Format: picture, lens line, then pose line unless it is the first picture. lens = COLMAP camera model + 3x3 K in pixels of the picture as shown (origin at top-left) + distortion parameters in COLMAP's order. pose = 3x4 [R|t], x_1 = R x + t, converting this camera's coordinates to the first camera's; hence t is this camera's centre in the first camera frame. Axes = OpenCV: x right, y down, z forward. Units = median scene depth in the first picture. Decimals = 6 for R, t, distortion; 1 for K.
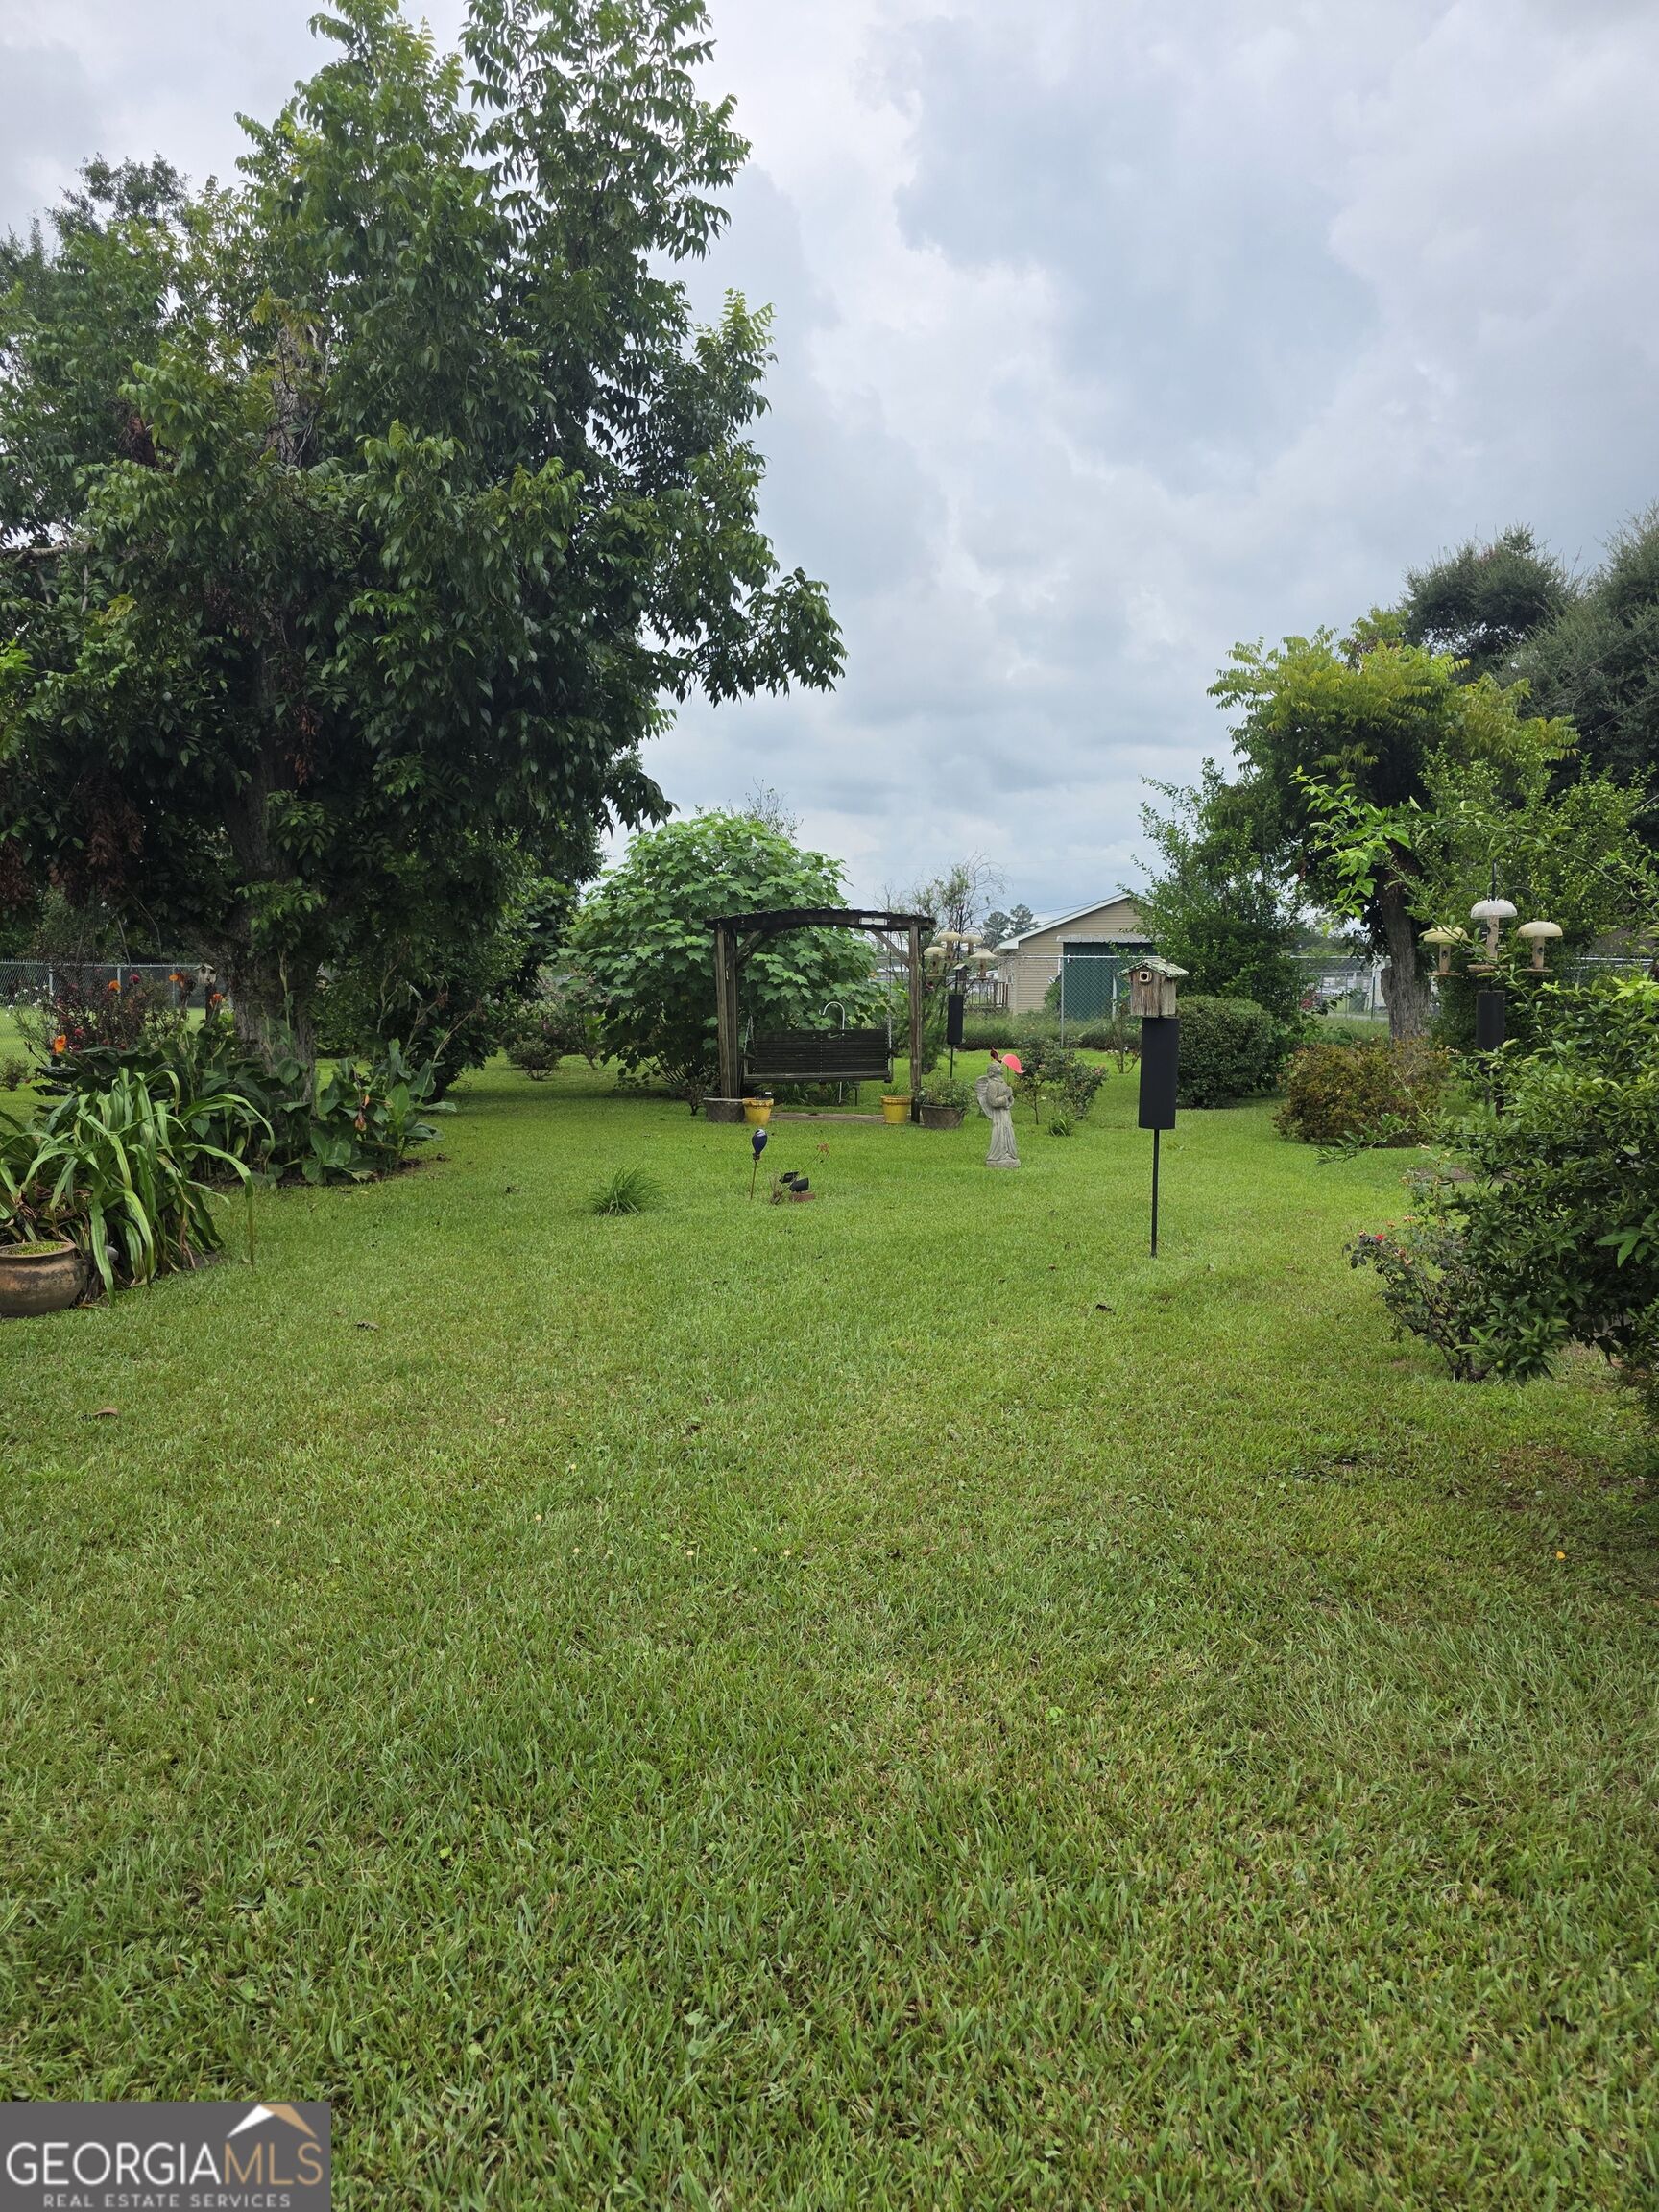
lens RADIAL K [[1520.0, 0, 823.2], [0, 1520.0, 1147.5], [0, 0, 1]] dist [0.052251, -0.052599]
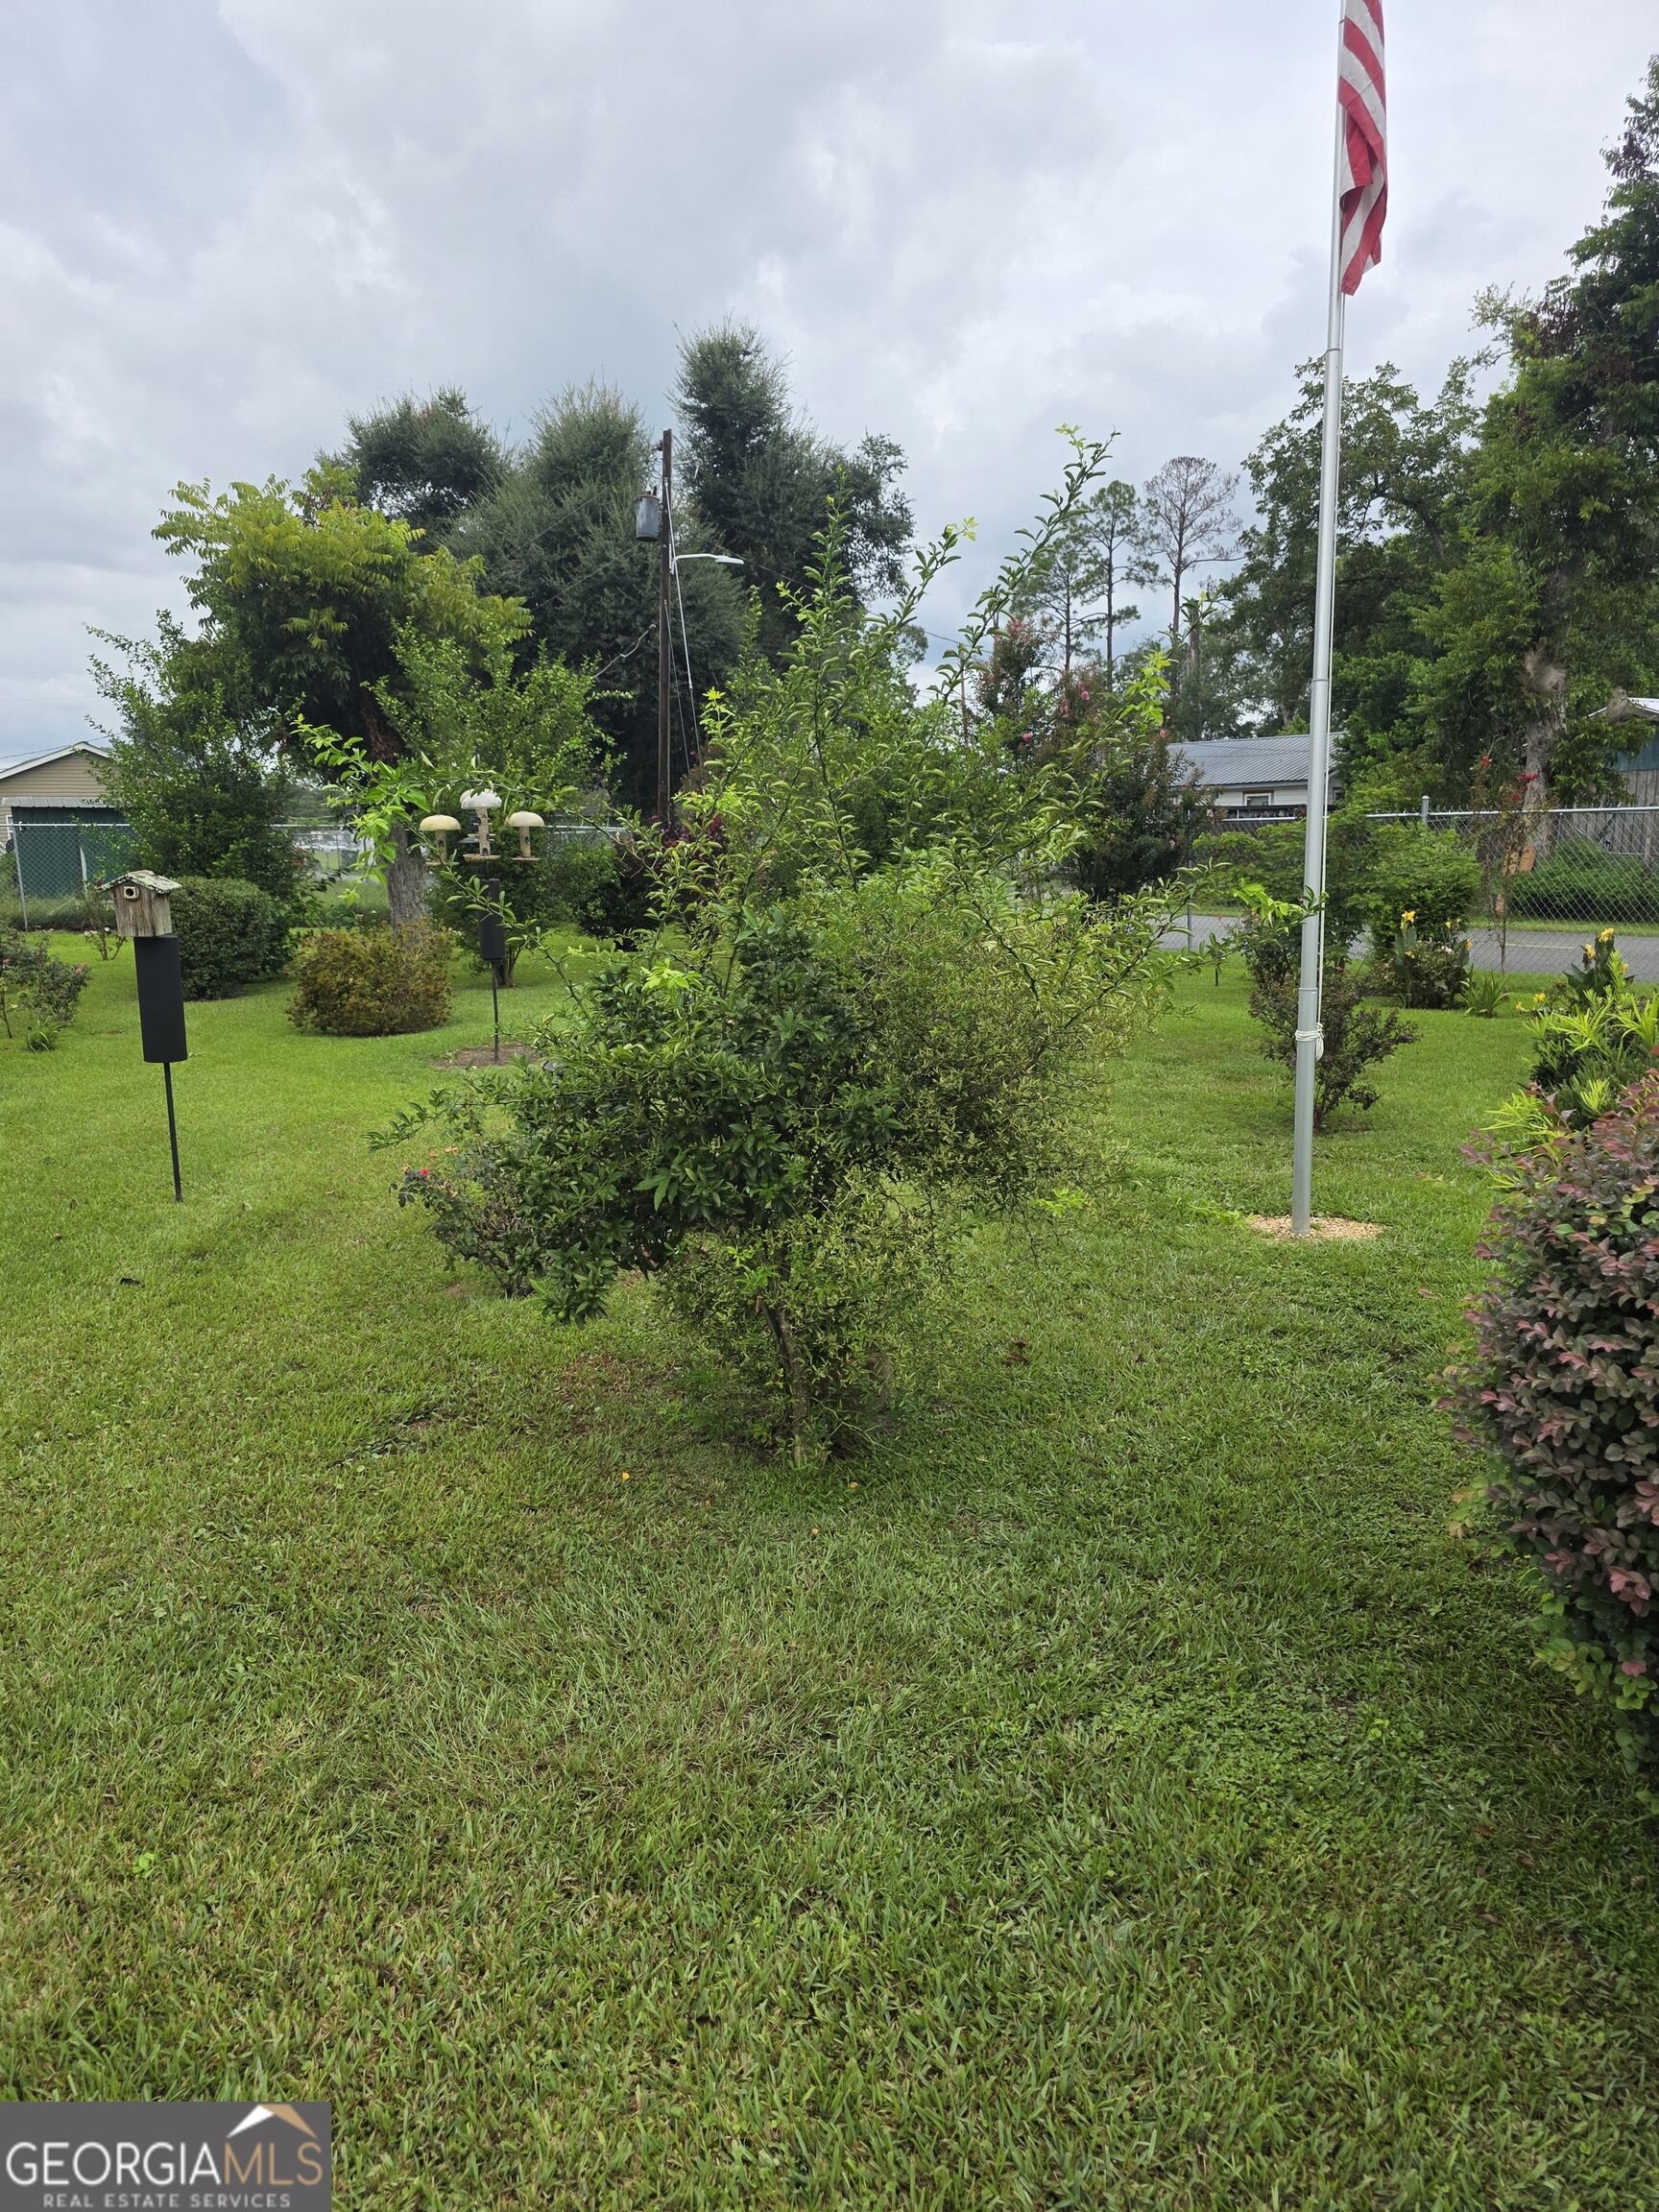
lens RADIAL K [[1520.0, 0, 823.2], [0, 1520.0, 1147.5], [0, 0, 1]] dist [0.052251, -0.052599]
pose [[0.806905, -0.126174, 0.577048, 0.008043], [0.071275, 0.990579, 0.116928, -0.075496], [-0.586365, -0.053221, 0.808297, 0.075725]]
